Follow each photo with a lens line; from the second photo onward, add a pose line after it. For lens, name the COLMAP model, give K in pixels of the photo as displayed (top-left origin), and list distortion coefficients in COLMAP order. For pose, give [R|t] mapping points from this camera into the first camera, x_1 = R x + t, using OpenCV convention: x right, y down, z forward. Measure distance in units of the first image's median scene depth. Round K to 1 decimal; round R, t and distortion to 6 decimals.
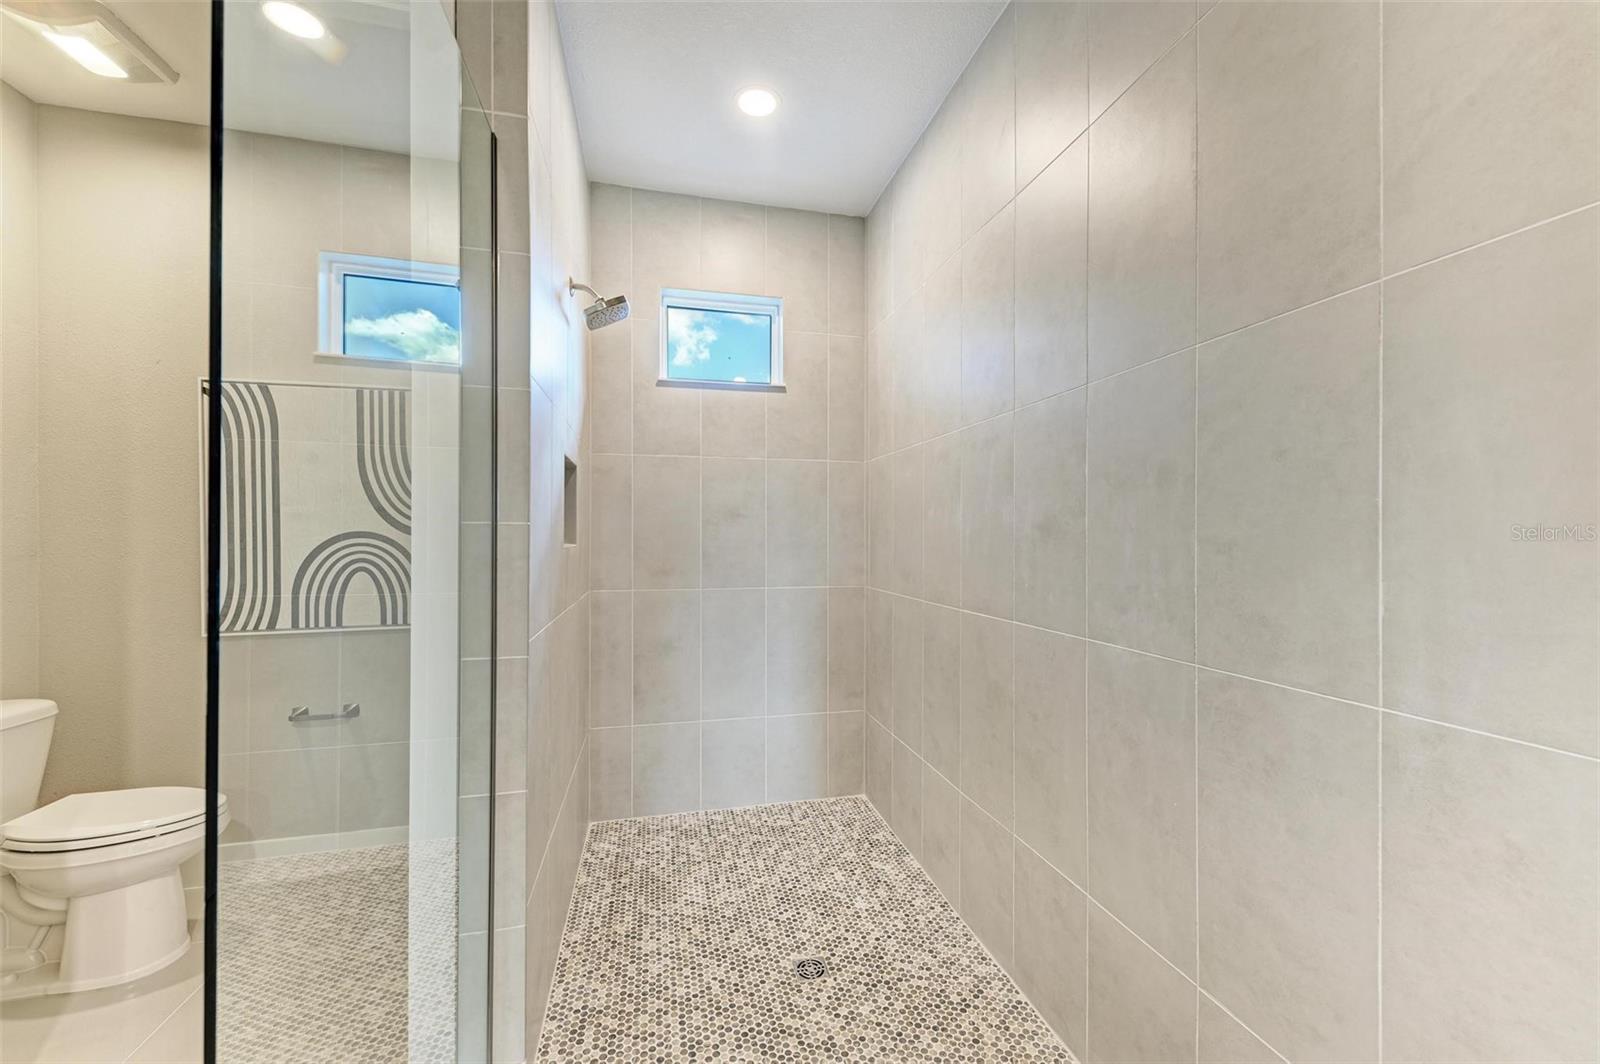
lens RADIAL K [[608.2, 0, 795.4], [0, 608.2, 541.3], [0, 0, 1]] dist [0.008800, 0.000156]
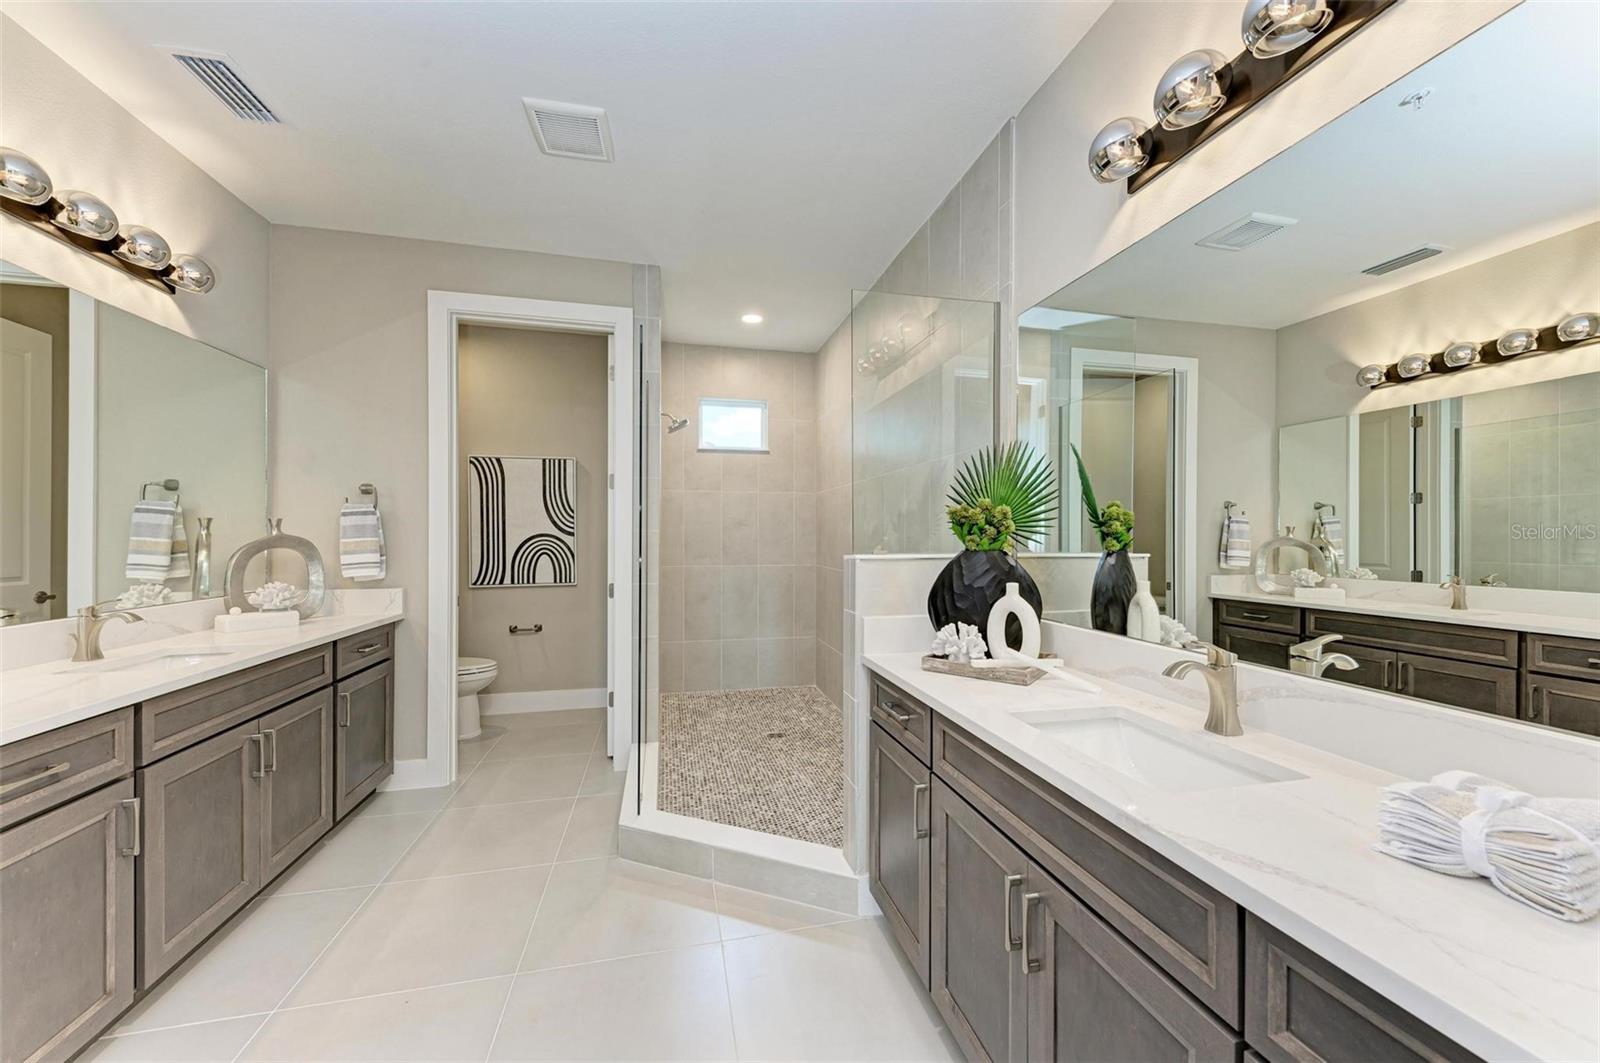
lens RADIAL K [[569.8, 0, 817.5], [0, 569.8, 535.7], [0, 0, 1]] dist [0.004530, -0.000665]
pose [[0.999332, 0.001881, 0.036507, 0.079585], [-0.002087, 0.999982, 0.005618, -0.021609], [-0.036496, -0.005690, 0.999318, -0.836081]]
